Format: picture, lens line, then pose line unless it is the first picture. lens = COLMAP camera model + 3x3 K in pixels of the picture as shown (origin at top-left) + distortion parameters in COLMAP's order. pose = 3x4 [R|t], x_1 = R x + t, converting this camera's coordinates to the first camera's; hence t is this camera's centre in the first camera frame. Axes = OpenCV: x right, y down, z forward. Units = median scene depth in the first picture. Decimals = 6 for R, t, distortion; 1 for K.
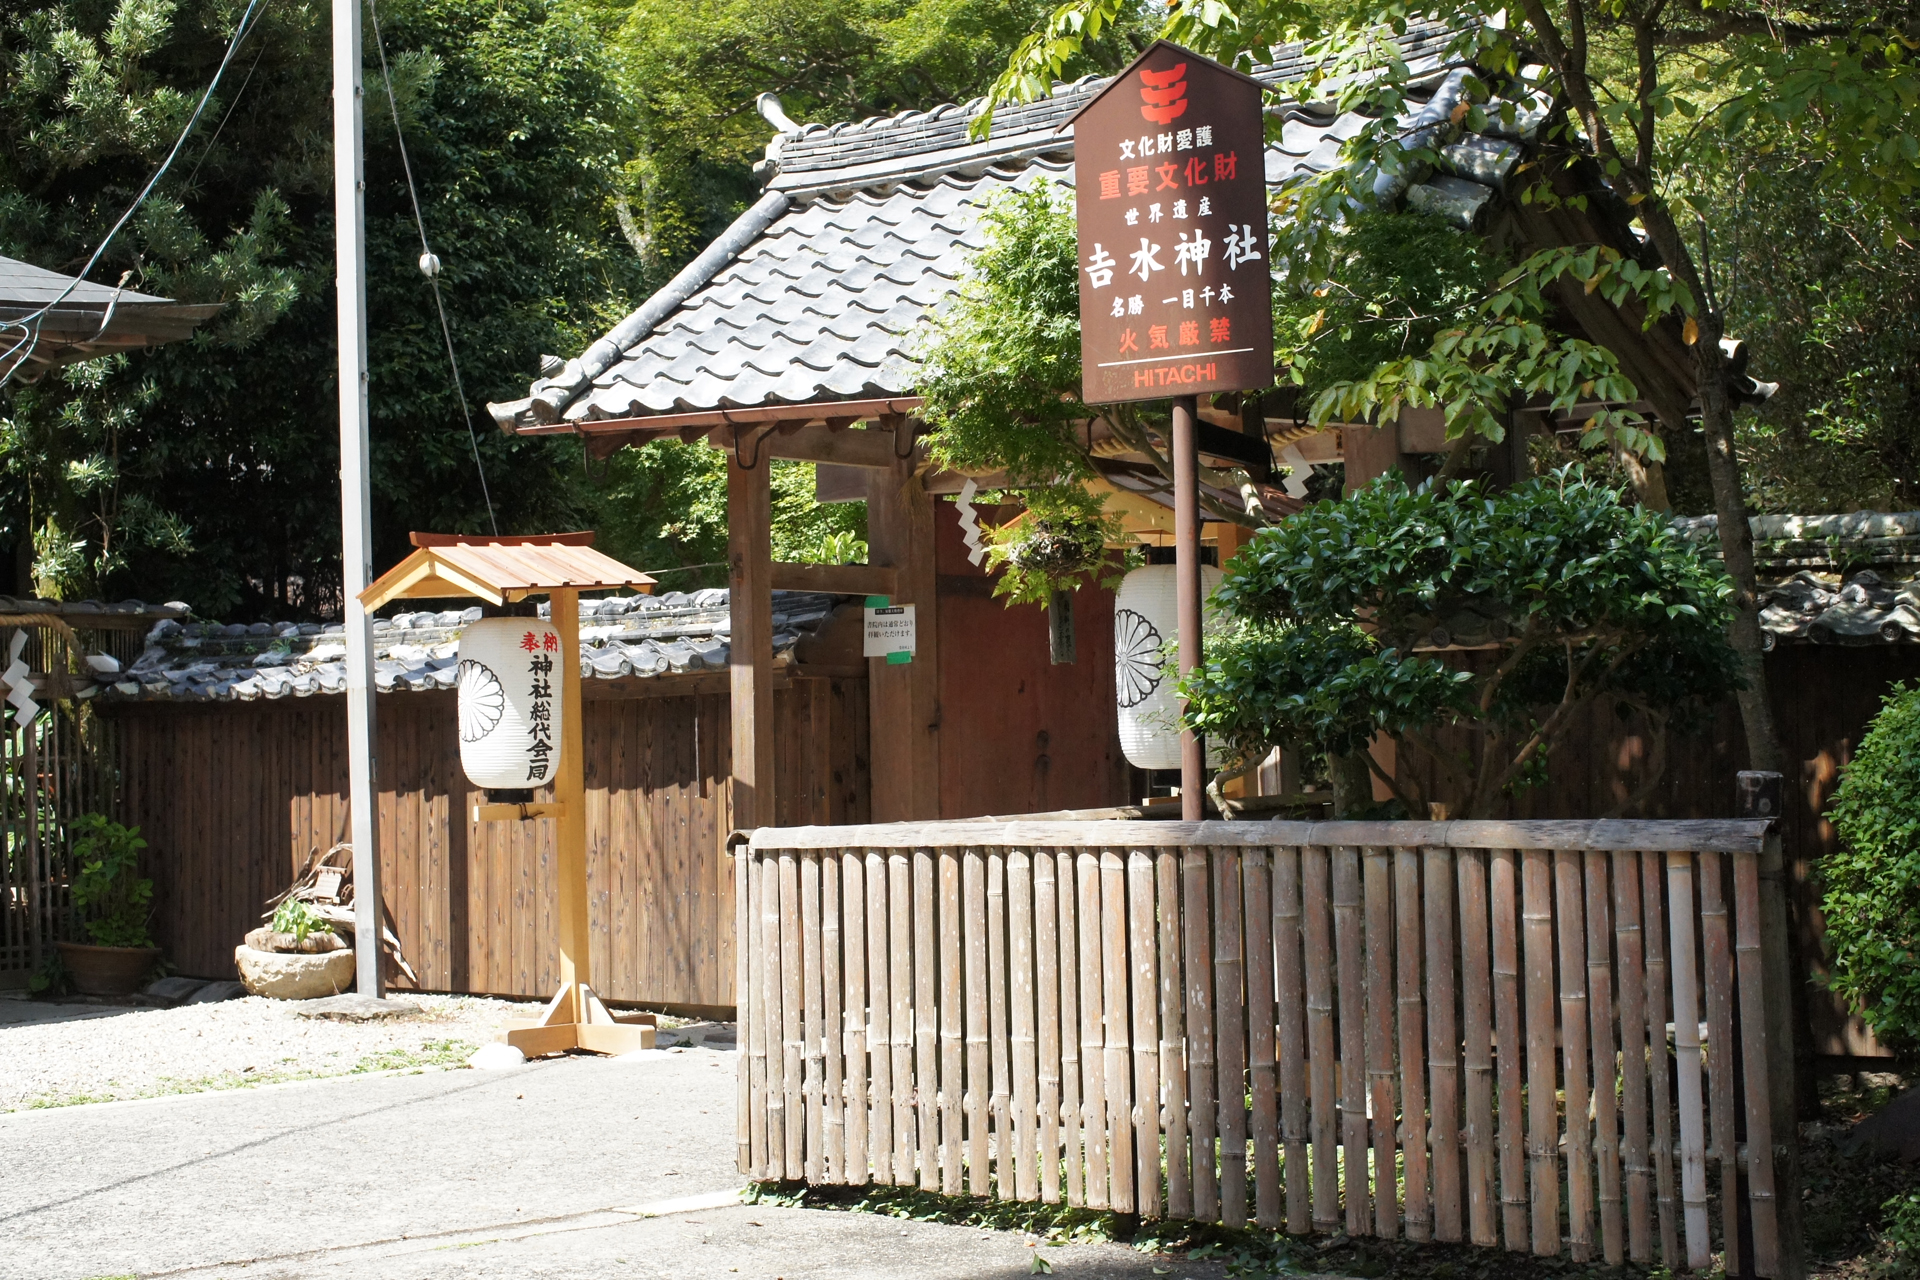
lens RADIAL K [[2847.7, 0, 960.2], [0, 2847.7, 646.4], [0, 0, 1]] dist [-0.068936, 0.000000]
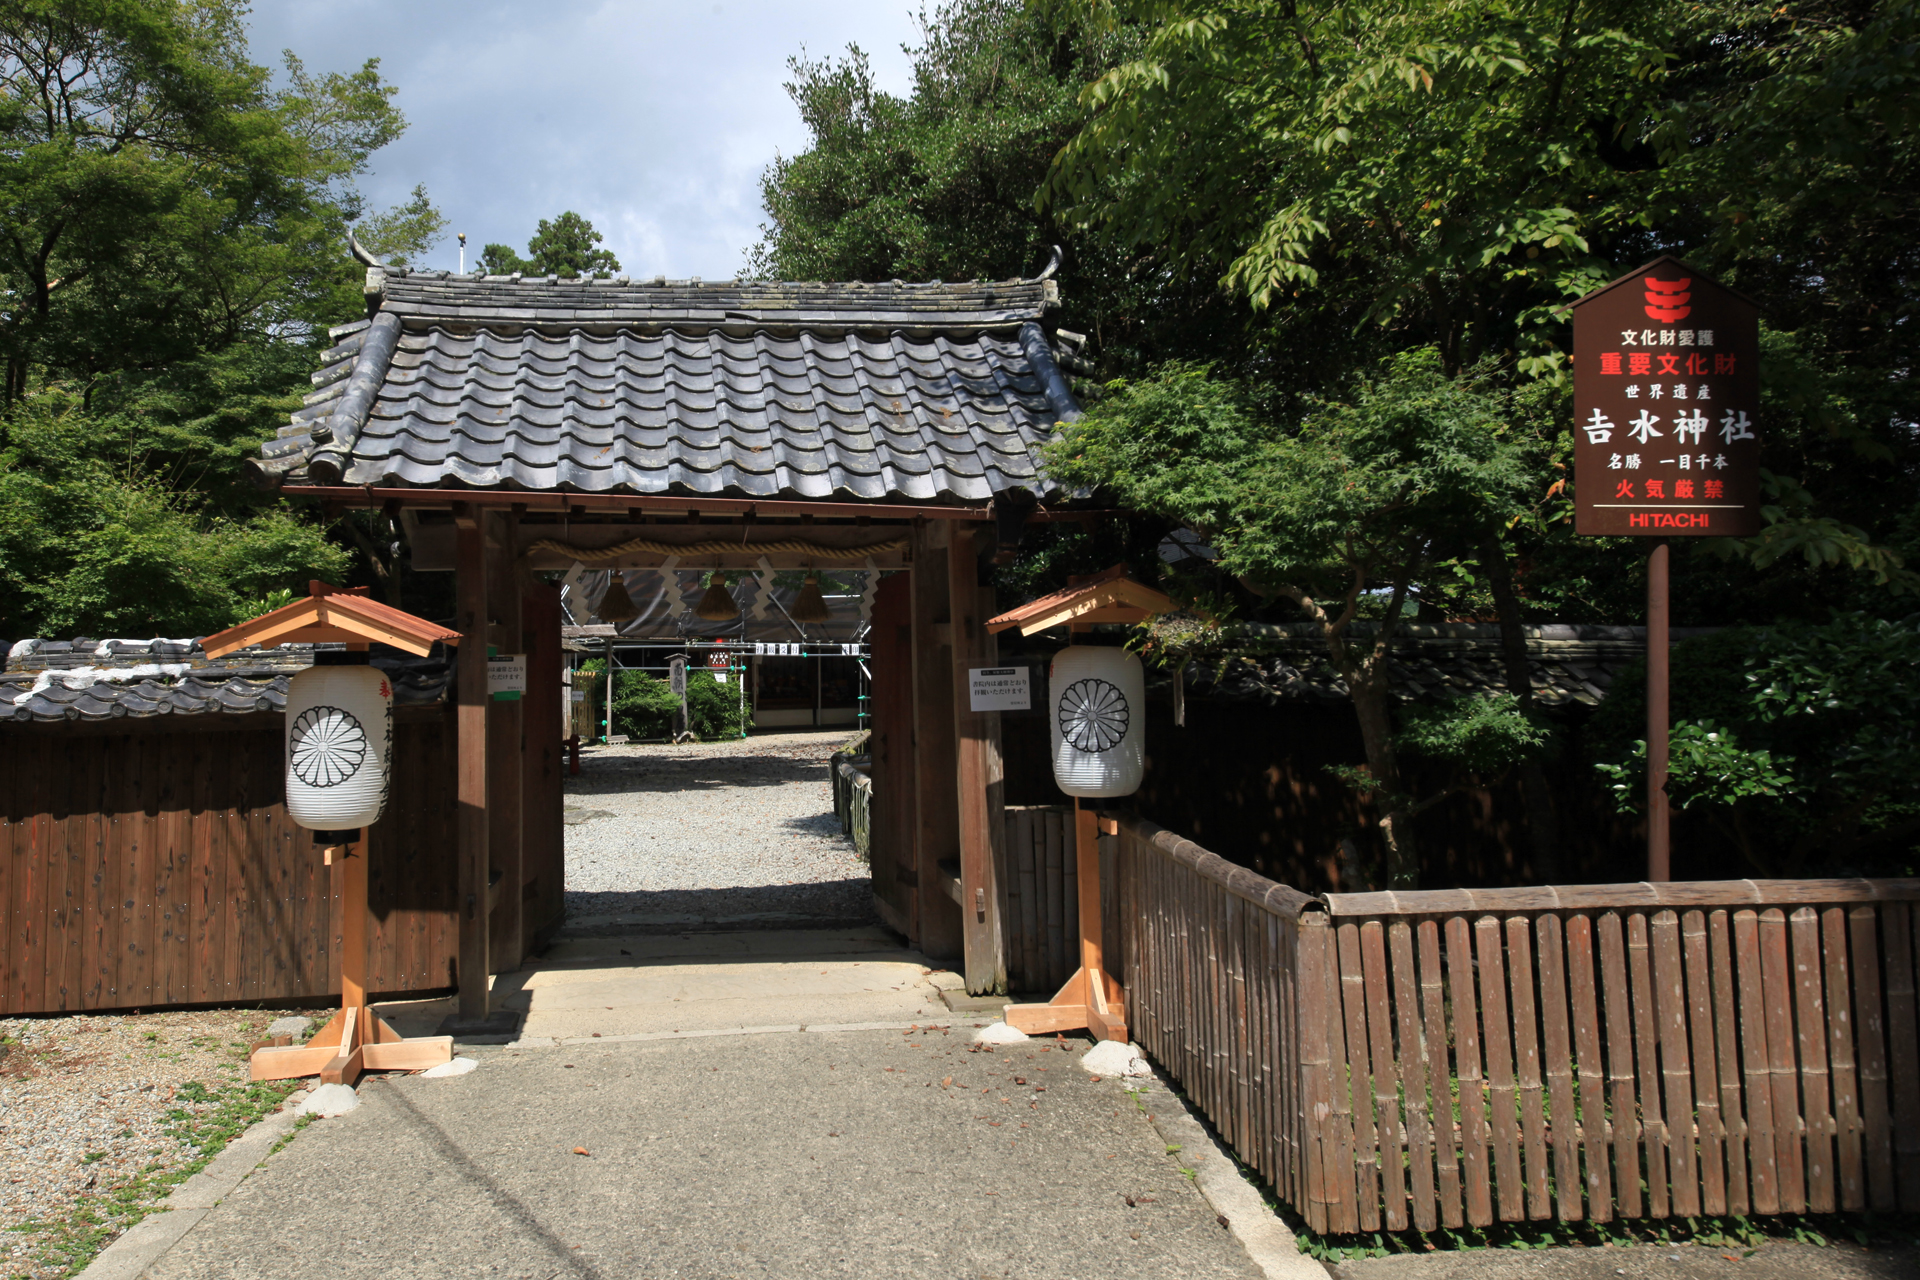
lens RADIAL K [[1345.3, 0, 960.1], [0, 1345.3, 624.9], [0, 0, 1]] dist [0.059217, -0.000383]
pose [[0.703062, 0.041288, 0.709929, -0.580331], [-0.021465, 0.999090, -0.036847, -0.018451], [-0.710805, 0.010667, 0.703308, 0.788660]]
